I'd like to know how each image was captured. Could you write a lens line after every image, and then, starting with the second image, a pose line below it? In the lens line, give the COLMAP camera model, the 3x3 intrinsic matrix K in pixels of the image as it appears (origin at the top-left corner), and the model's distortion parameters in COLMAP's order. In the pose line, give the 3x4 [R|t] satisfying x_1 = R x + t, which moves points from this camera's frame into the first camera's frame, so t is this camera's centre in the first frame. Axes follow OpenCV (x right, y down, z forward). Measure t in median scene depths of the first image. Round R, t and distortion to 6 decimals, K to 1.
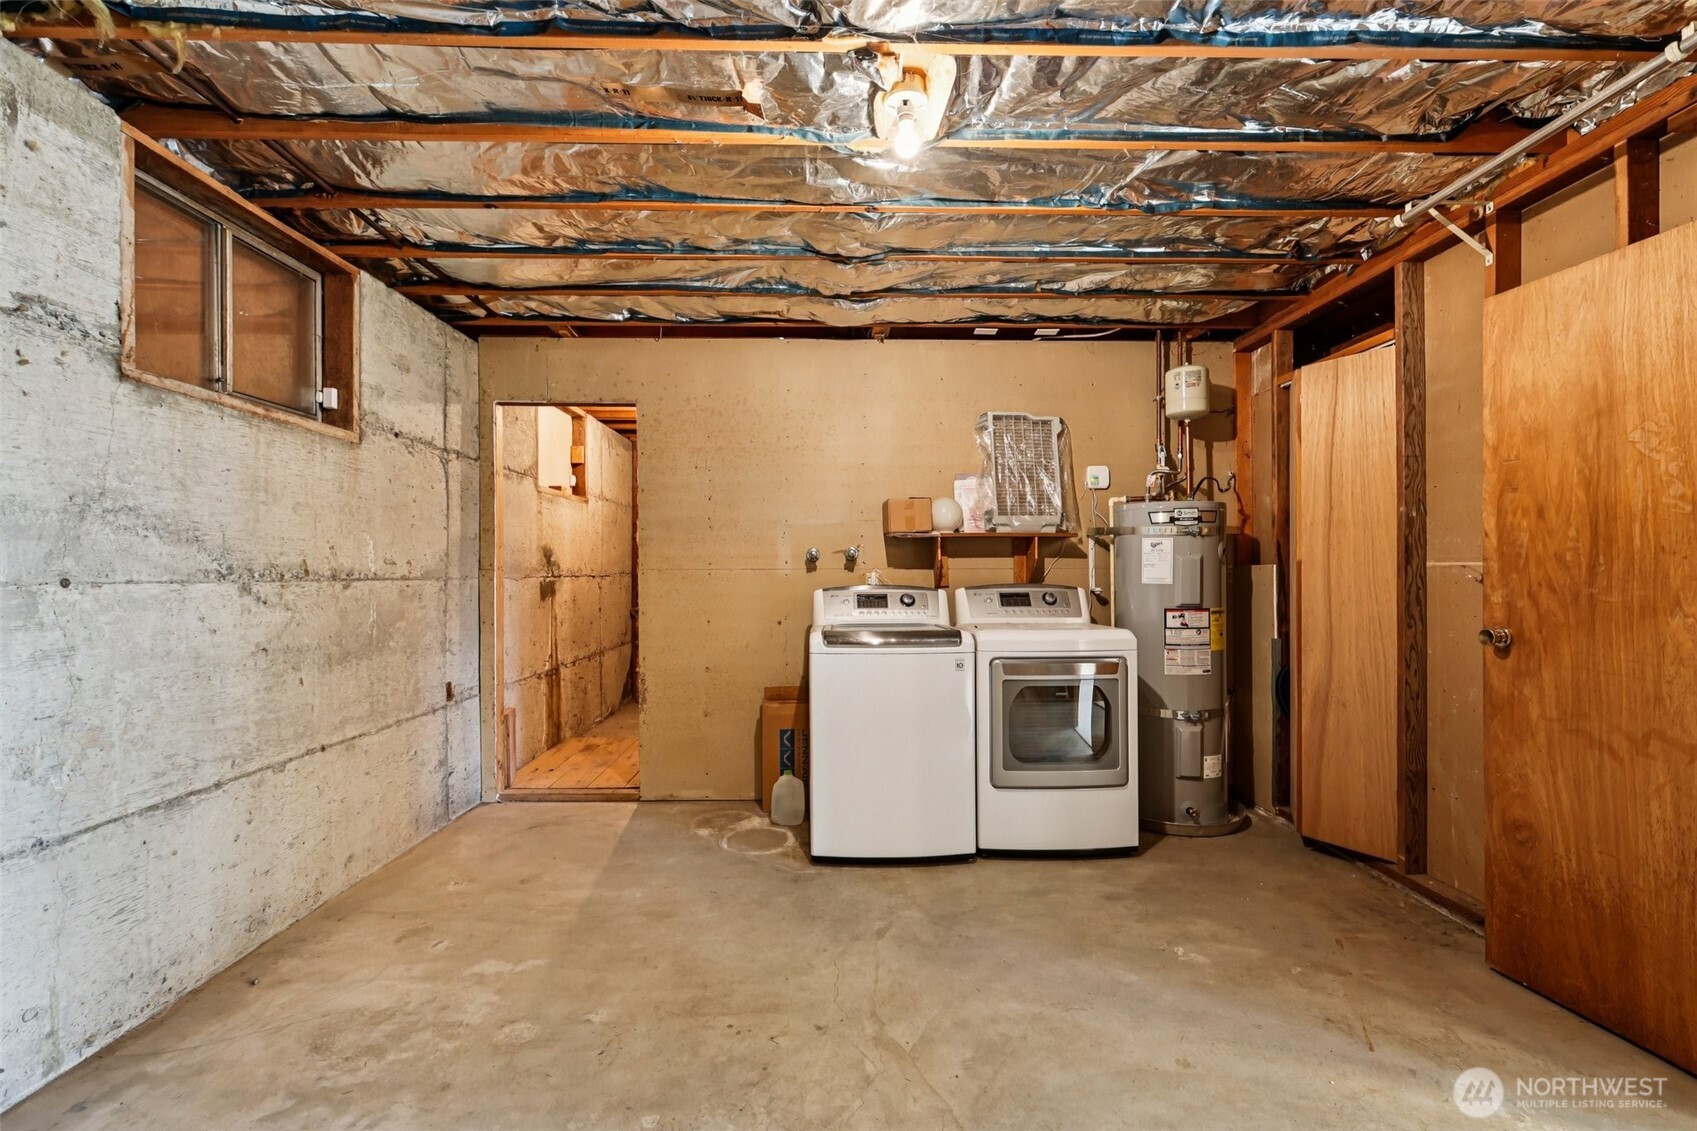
lens RADIAL K [[750.3, 0, 852.3], [0, 750.3, 571.7], [0, 0, 1]] dist [-0.004925, 0.004013]
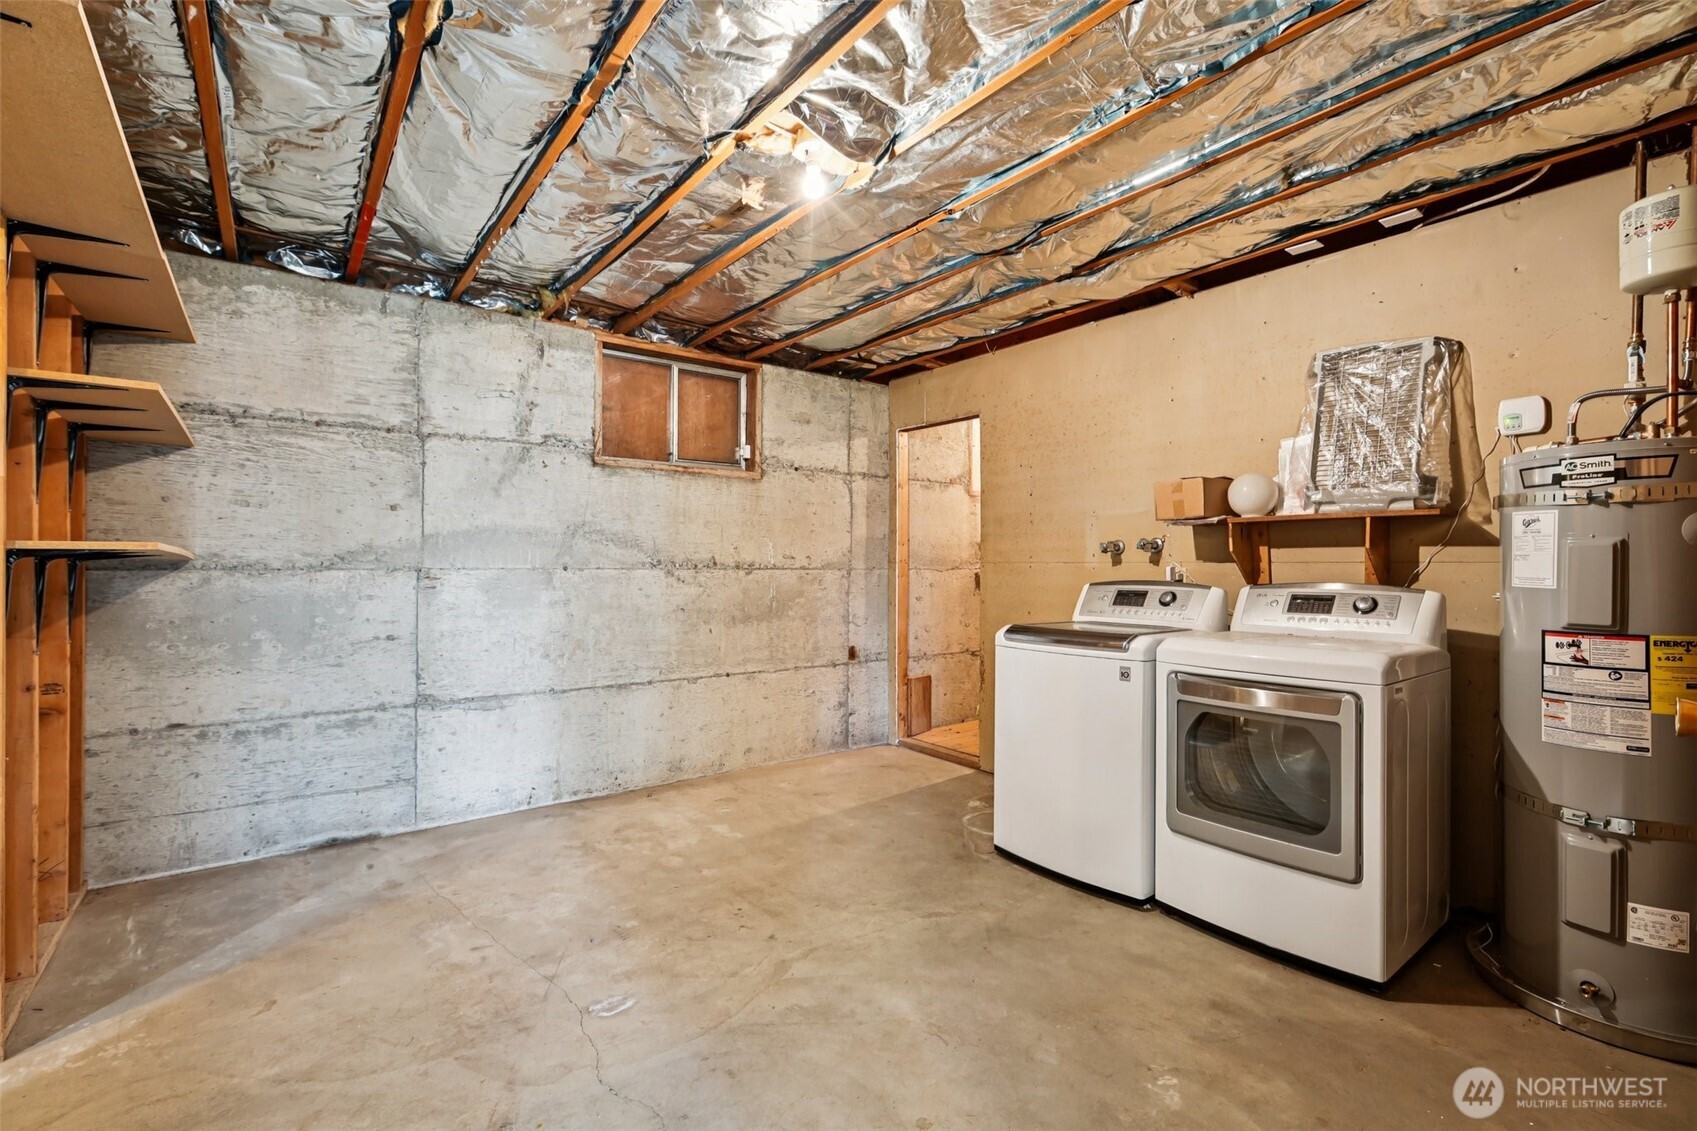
lens RADIAL K [[750.3, 0, 858.6], [0, 750.3, 563.4], [0, 0, 1]] dist [-0.004925, 0.004013]
pose [[0.596764, 0.002705, -0.802412, 0.655091], [-0.003920, 0.999992, 0.000456, -0.001715], [0.802407, 0.002874, 0.596770, 0.244102]]
